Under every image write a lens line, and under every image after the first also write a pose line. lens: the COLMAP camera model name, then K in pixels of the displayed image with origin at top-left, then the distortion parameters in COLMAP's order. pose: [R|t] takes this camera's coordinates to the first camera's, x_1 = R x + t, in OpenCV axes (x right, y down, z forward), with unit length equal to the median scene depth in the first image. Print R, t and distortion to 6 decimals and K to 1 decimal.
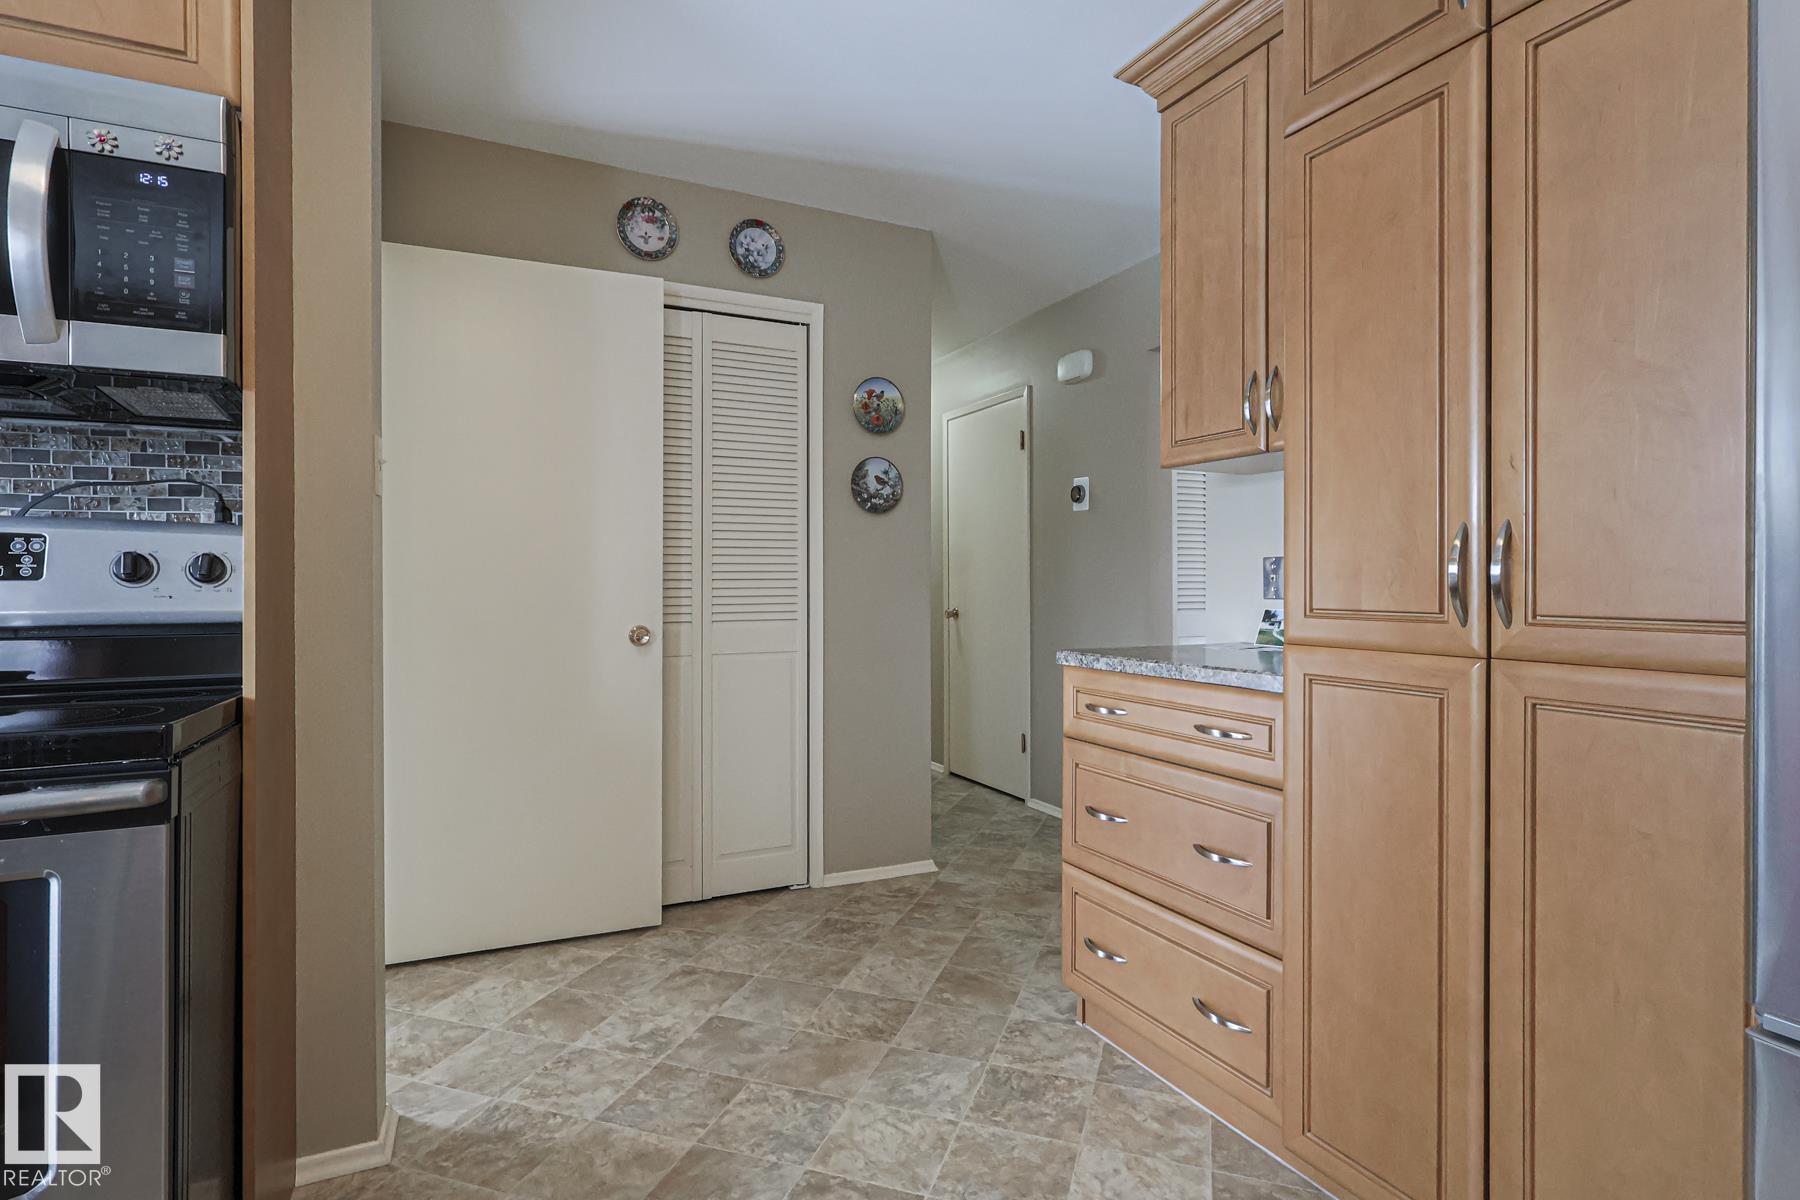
lens RADIAL K [[893.2, 0, 898.9], [0, 893.2, 583.4], [0, 0, 1]] dist [-0.000803, 0.001200]
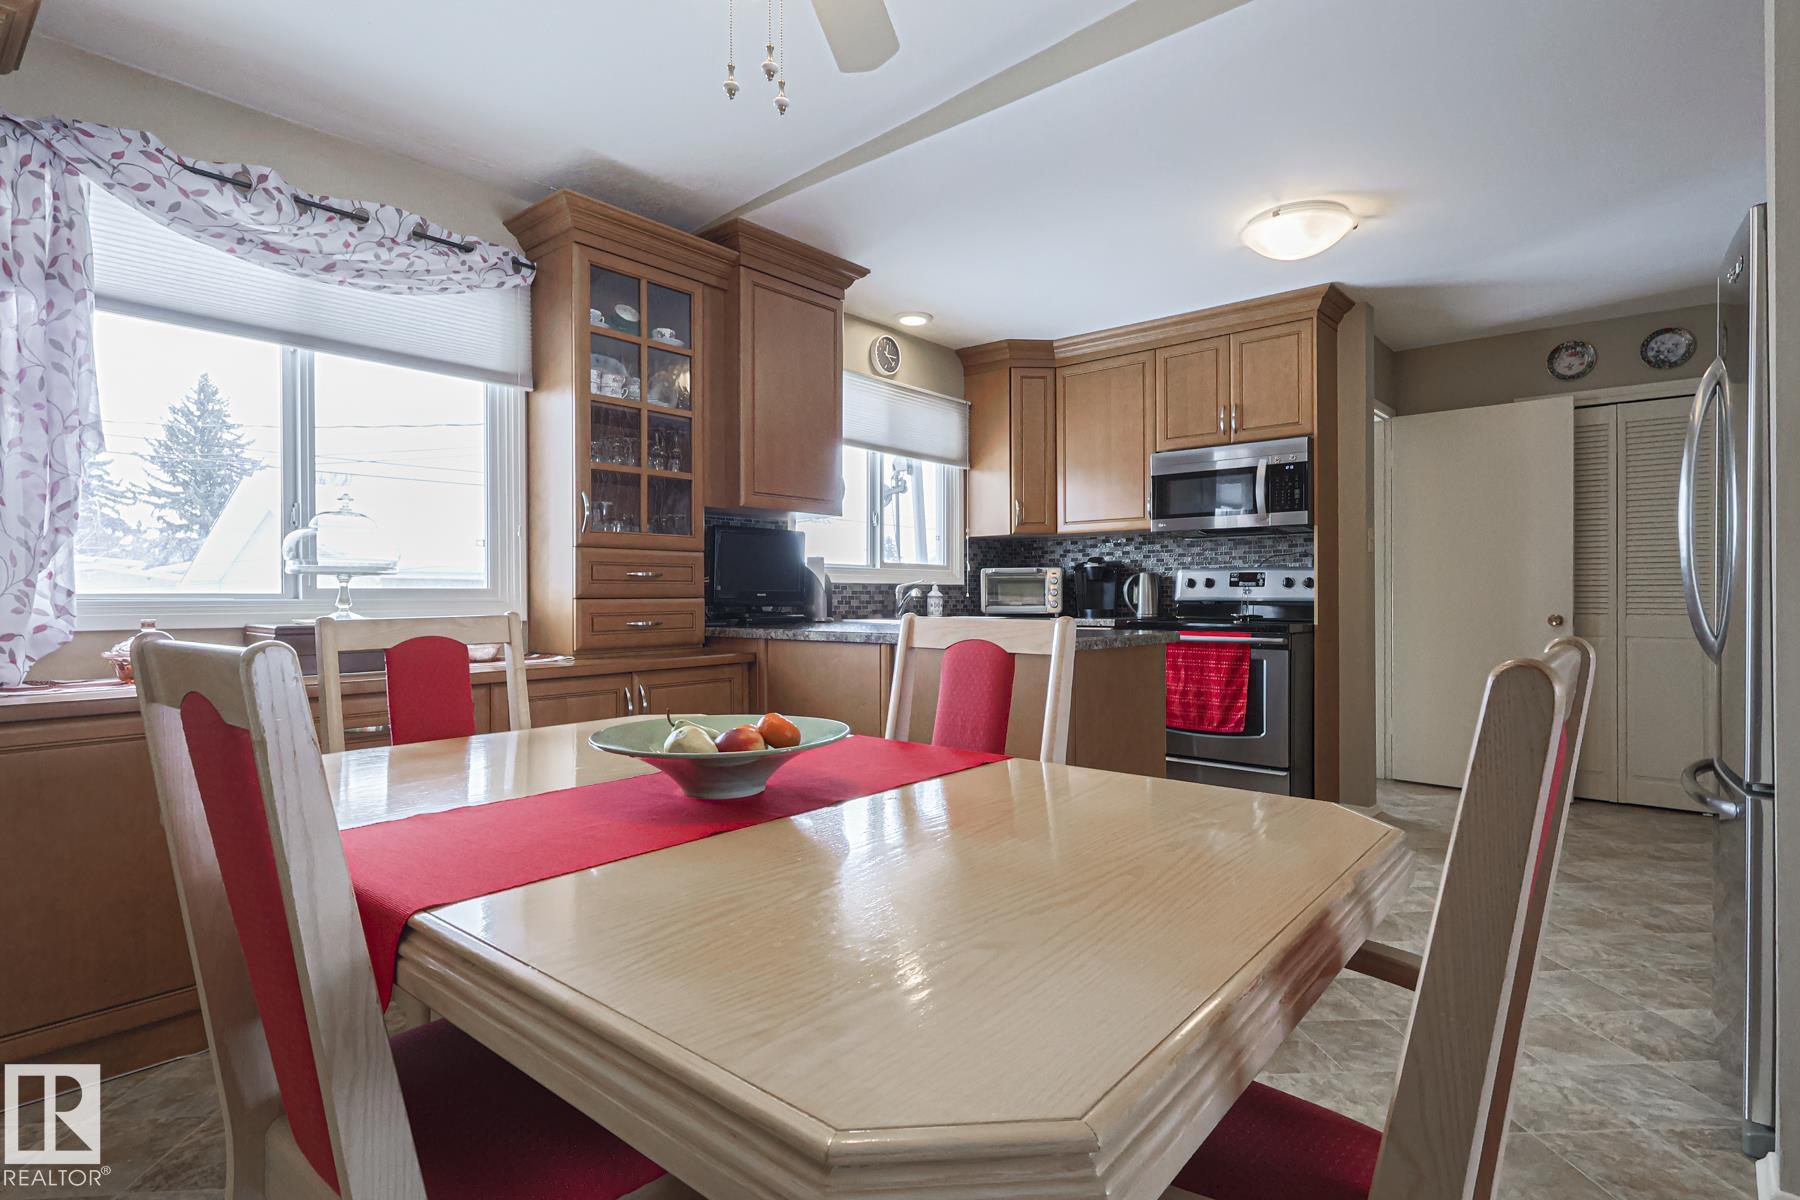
lens RADIAL K [[893.2, 0, 886.0], [0, 893.2, 592.3], [0, 0, 1]] dist [-0.000803, 0.001200]
pose [[0.379299, 0.001909, -0.925272, 1.088406], [0.000402, 0.999997, 0.002228, 0.006658], [0.925274, -0.001217, 0.379297, -1.075304]]
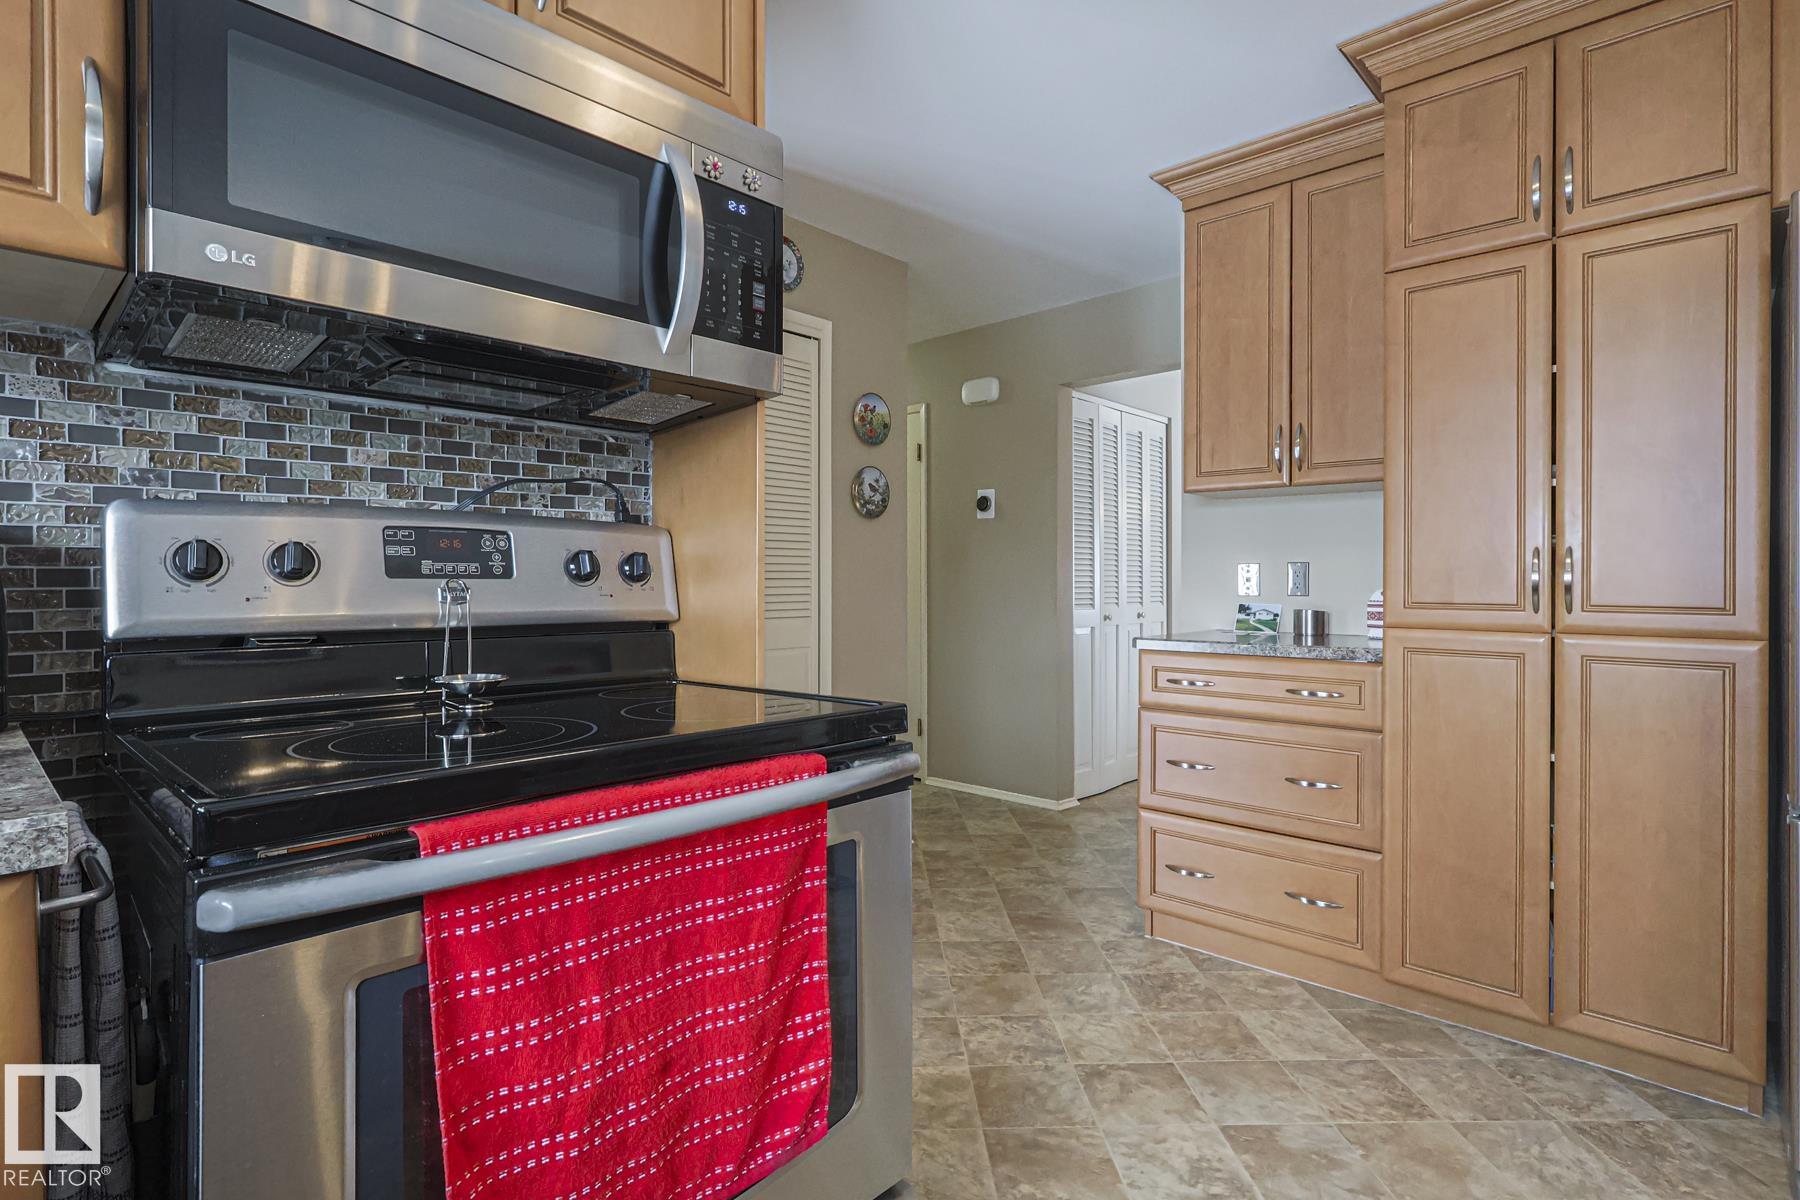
lens RADIAL K [[893.2, 0, 886.3], [0, 893.2, 577.7], [0, 0, 1]] dist [-0.000803, 0.001200]
pose [[0.935800, 0.005149, 0.352495, -0.668761], [-0.003750, 0.999982, -0.004652, -0.000958], [-0.352512, 0.003031, 0.935802, -0.044431]]
